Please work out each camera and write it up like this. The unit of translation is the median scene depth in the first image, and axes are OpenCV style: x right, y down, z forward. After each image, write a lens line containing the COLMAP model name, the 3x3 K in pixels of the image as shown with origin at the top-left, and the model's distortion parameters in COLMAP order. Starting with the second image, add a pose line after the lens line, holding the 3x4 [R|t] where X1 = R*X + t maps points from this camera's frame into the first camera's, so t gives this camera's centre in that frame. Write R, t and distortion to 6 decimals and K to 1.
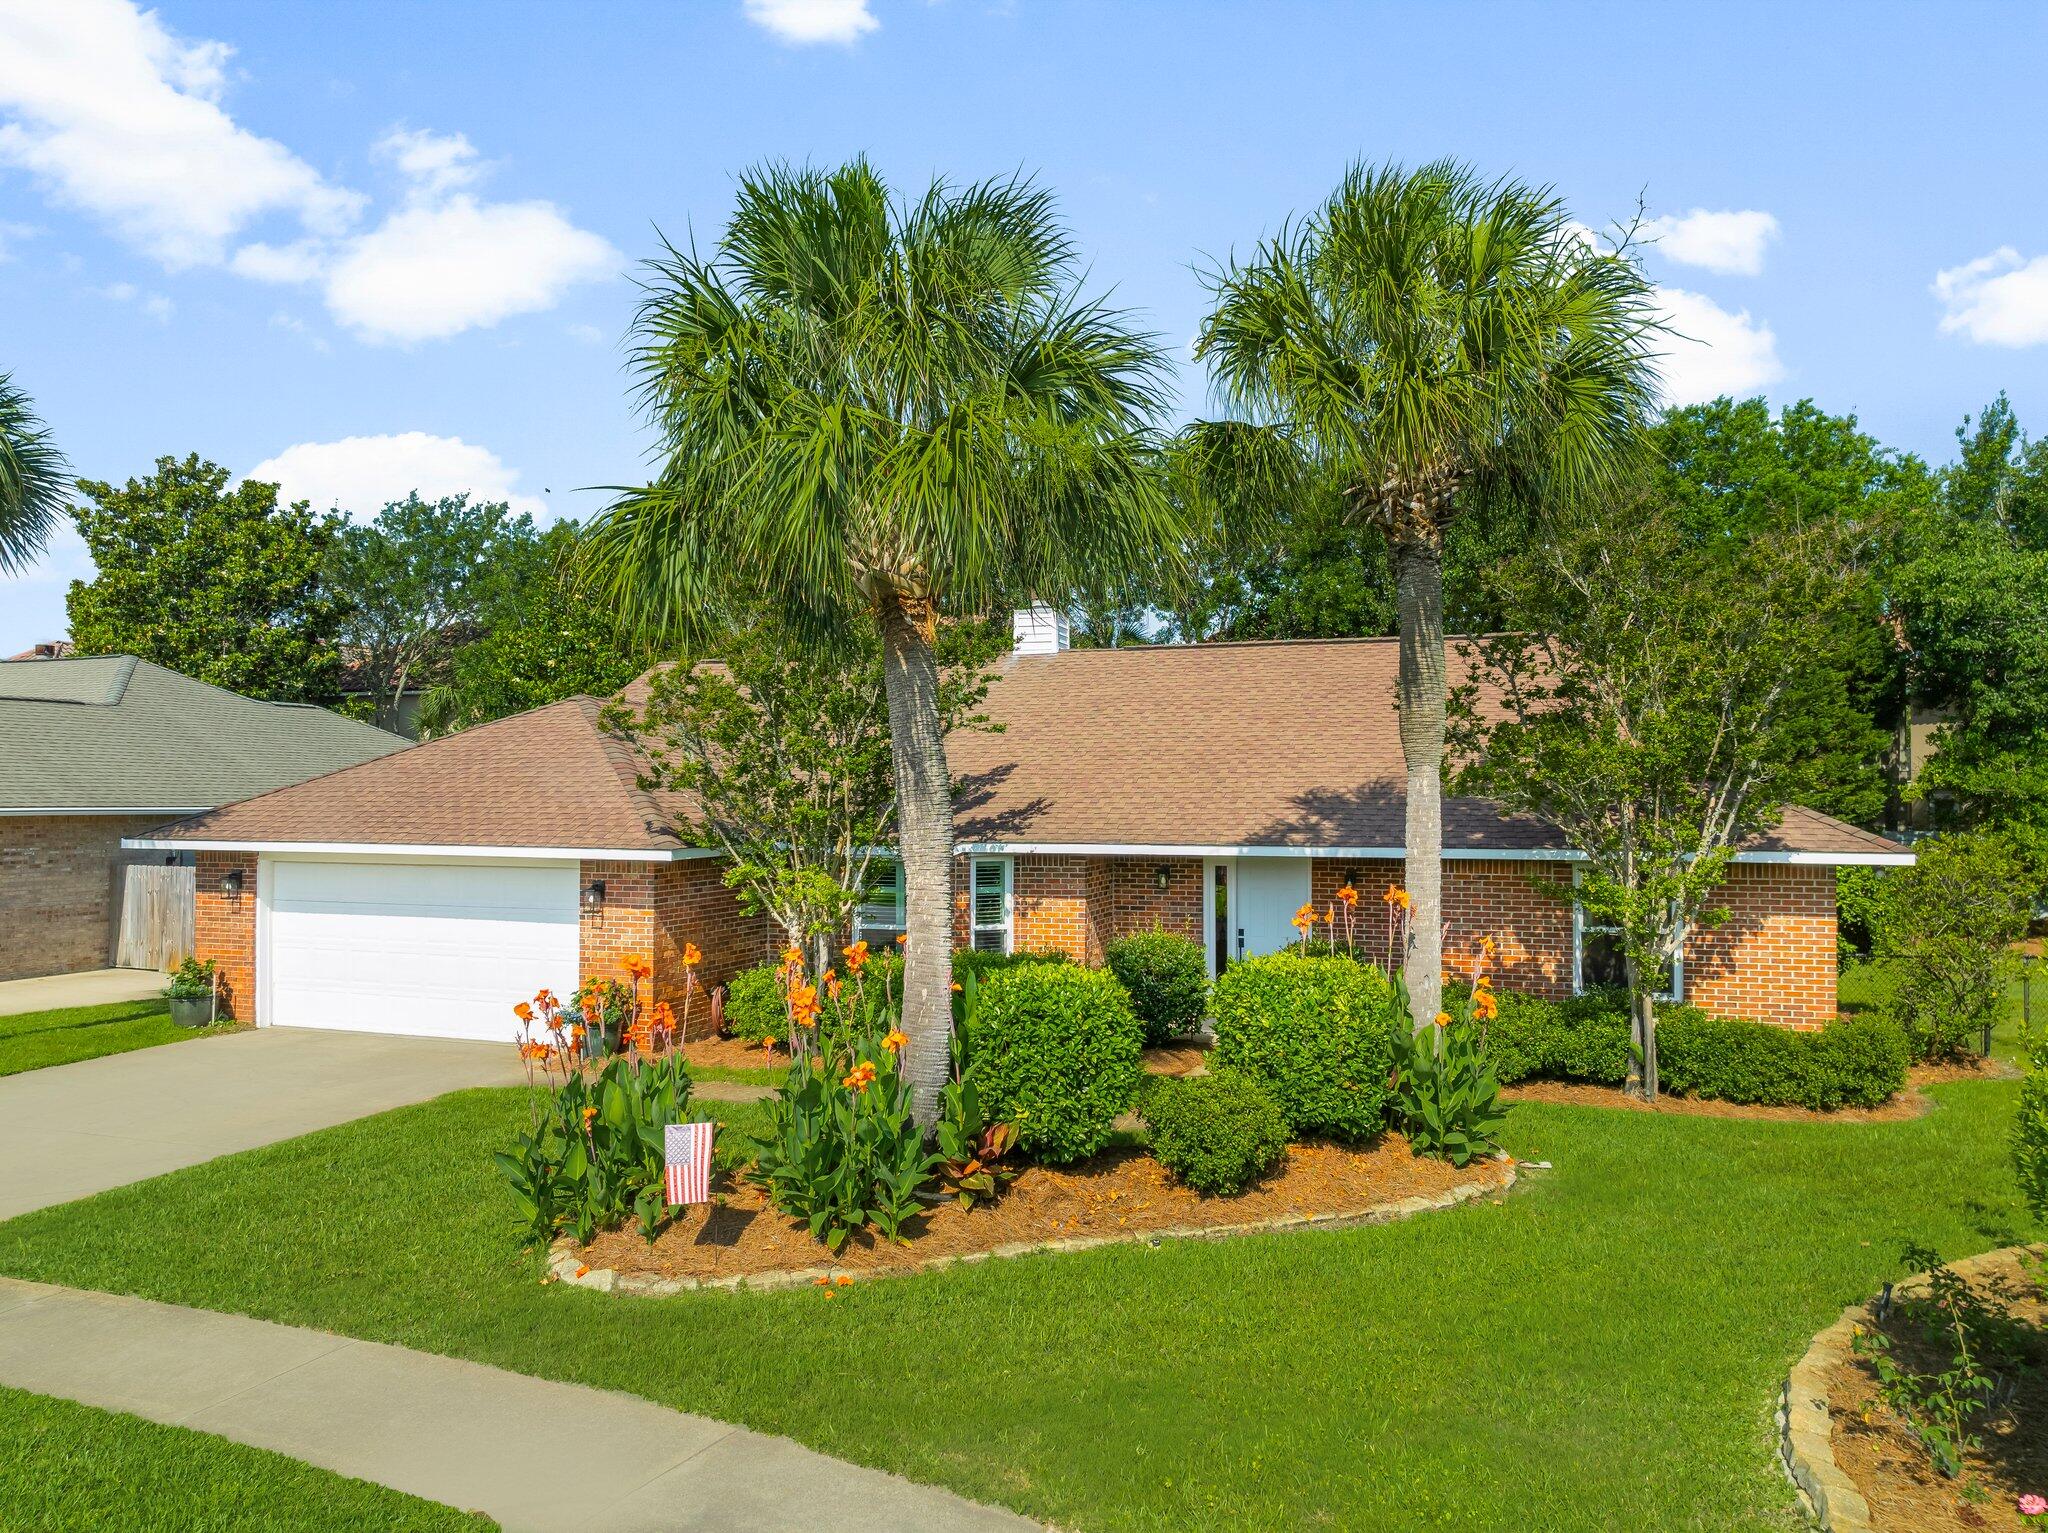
lens RADIAL K [[1463.1, 0, 1024.0], [0, 1463.1, 766.5], [0, 0, 1]] dist [-0.008534, -0.036127]
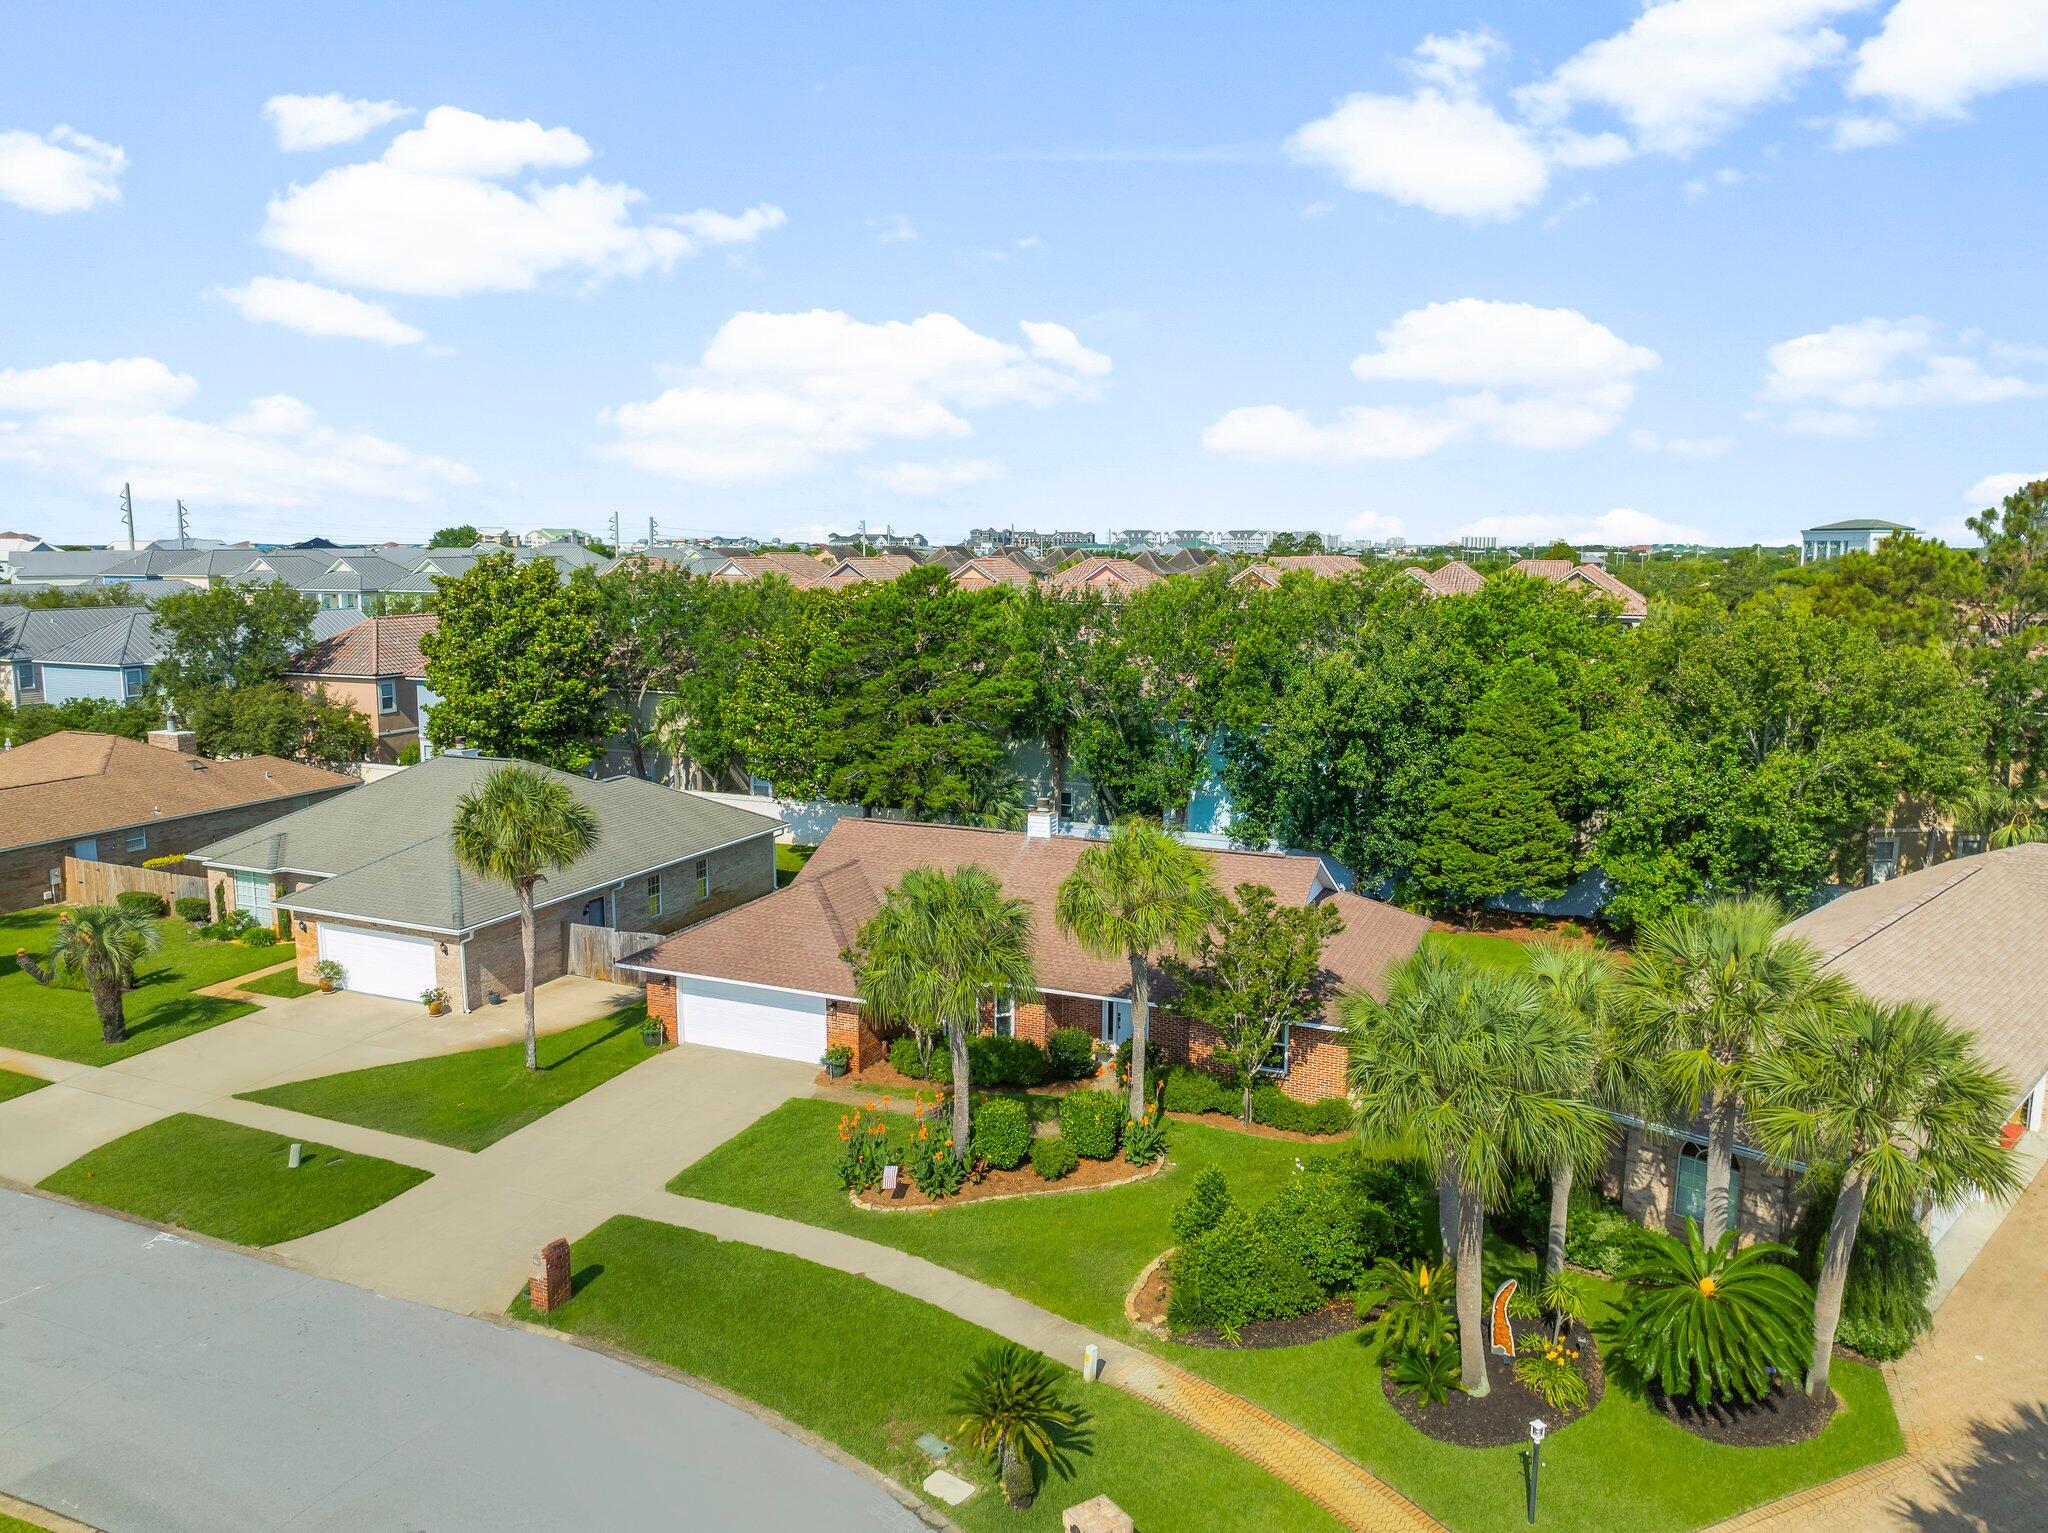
lens RADIAL K [[1463.1, 0, 1024.0], [0, 1463.1, 766.5], [0, 0, 1]] dist [-0.008534, -0.036127]
pose [[0.997104, 0.013877, -0.074776, 0.315717], [-0.000501, 0.984388, 0.176010, -1.225494], [0.076052, -0.175463, 0.981544, -2.098805]]
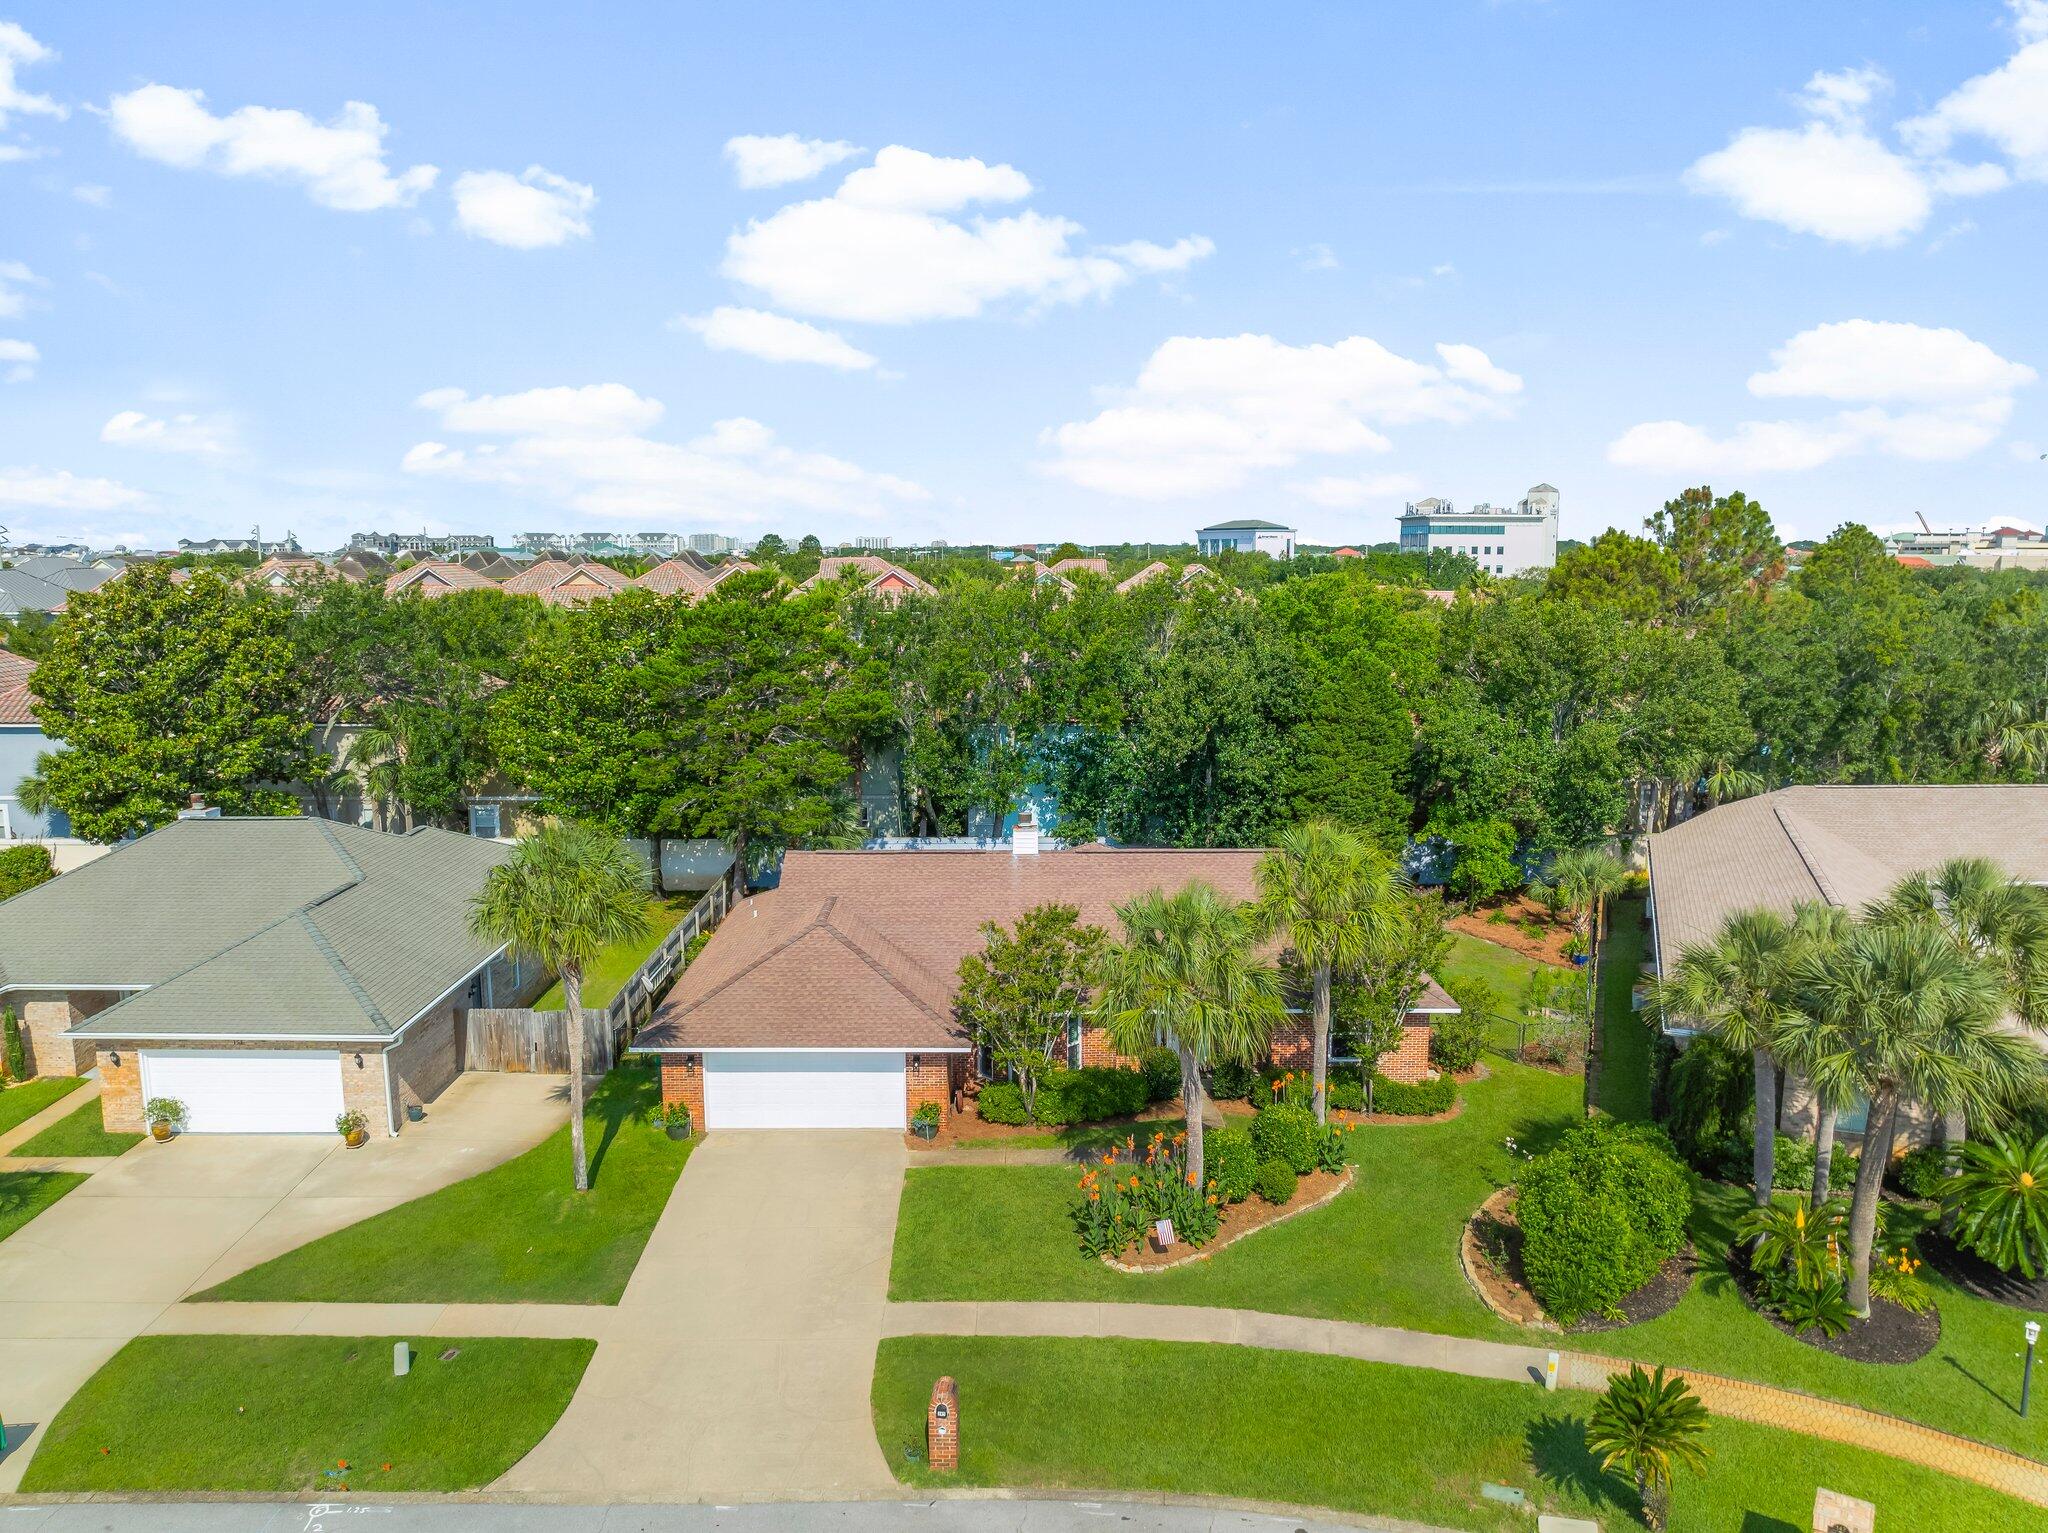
lens RADIAL K [[1446.9, 0, 1024.0], [0, 1446.9, 766.5], [0, 0, 1]] dist [-0.033256, 0.004340]
pose [[0.944011, -0.052548, 0.325701, -1.395191], [-0.005615, 0.984532, 0.175118, -1.210701], [-0.329865, -0.167142, 0.929114, -1.580985]]
